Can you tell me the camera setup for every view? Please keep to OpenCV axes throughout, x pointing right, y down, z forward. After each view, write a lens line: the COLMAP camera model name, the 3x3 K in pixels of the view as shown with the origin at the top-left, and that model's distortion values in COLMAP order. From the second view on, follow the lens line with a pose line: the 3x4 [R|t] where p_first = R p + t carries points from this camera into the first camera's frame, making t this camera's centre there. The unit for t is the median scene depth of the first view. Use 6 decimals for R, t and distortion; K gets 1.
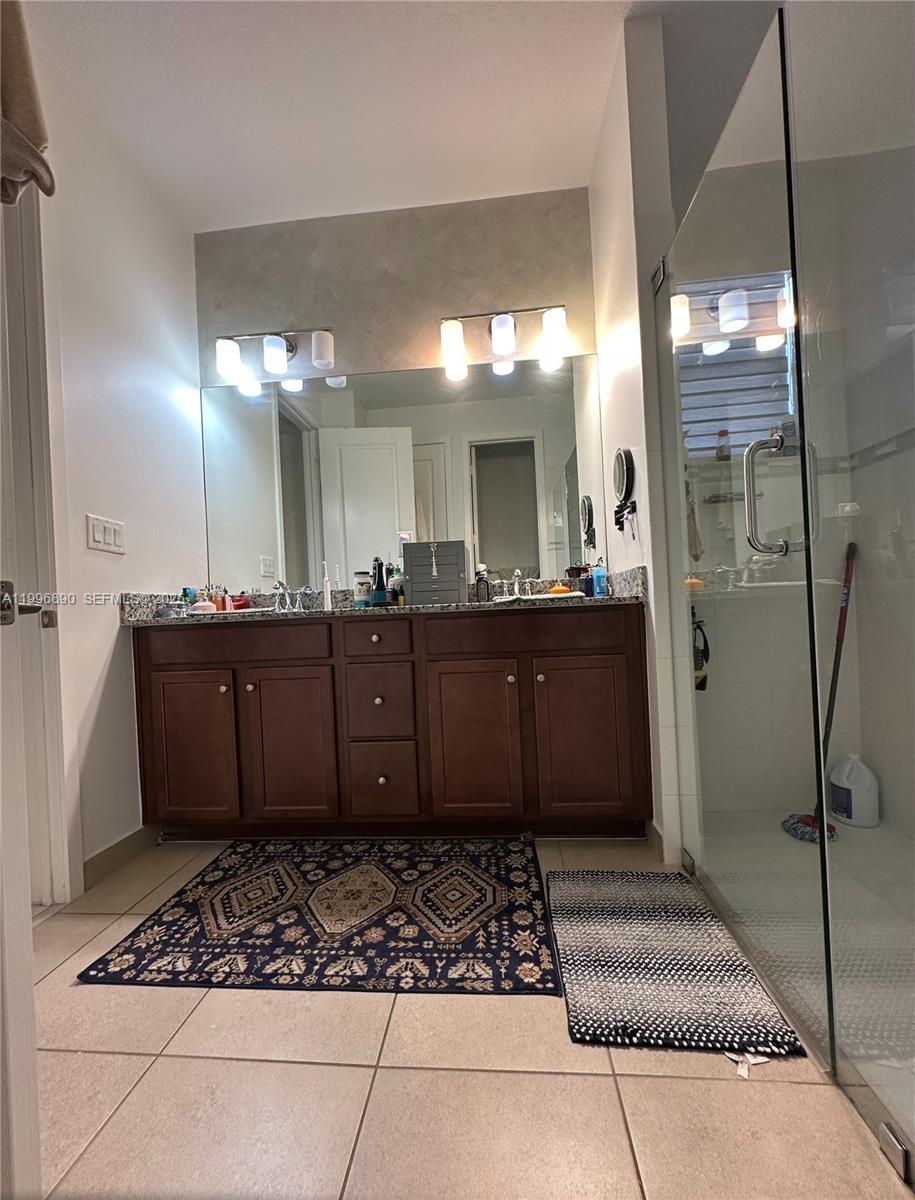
lens RADIAL K [[485.6, 0, 458.7], [0, 485.6, 605.3], [0, 0, 1]] dist [-0.008384, 0.000808]
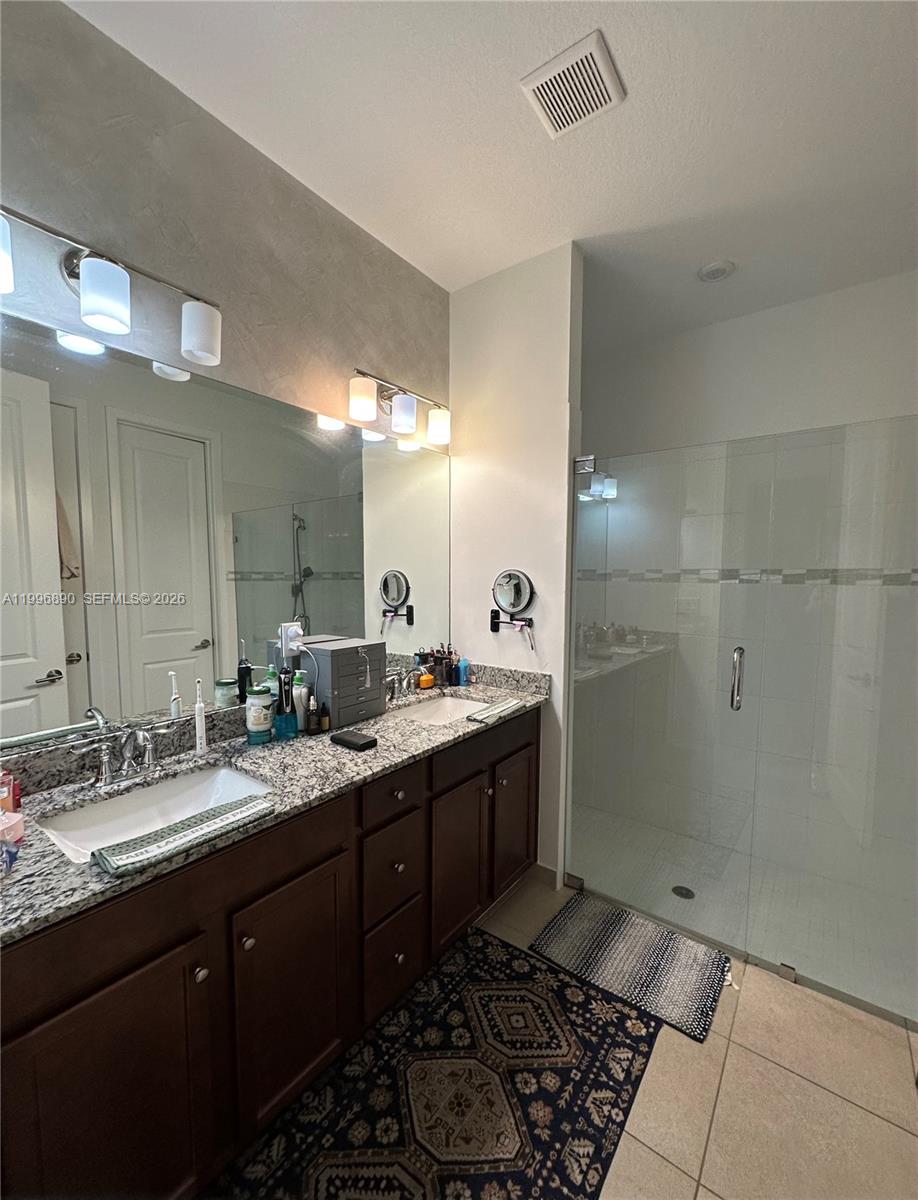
lens RADIAL K [[485.6, 0, 457.6], [0, 485.6, 606.3], [0, 0, 1]] dist [-0.008384, 0.000808]
pose [[0.533704, -0.005122, 0.845656, -1.081854], [-0.039542, 0.998737, 0.031004, -0.372056], [-0.844746, -0.049986, 0.532827, 0.665916]]
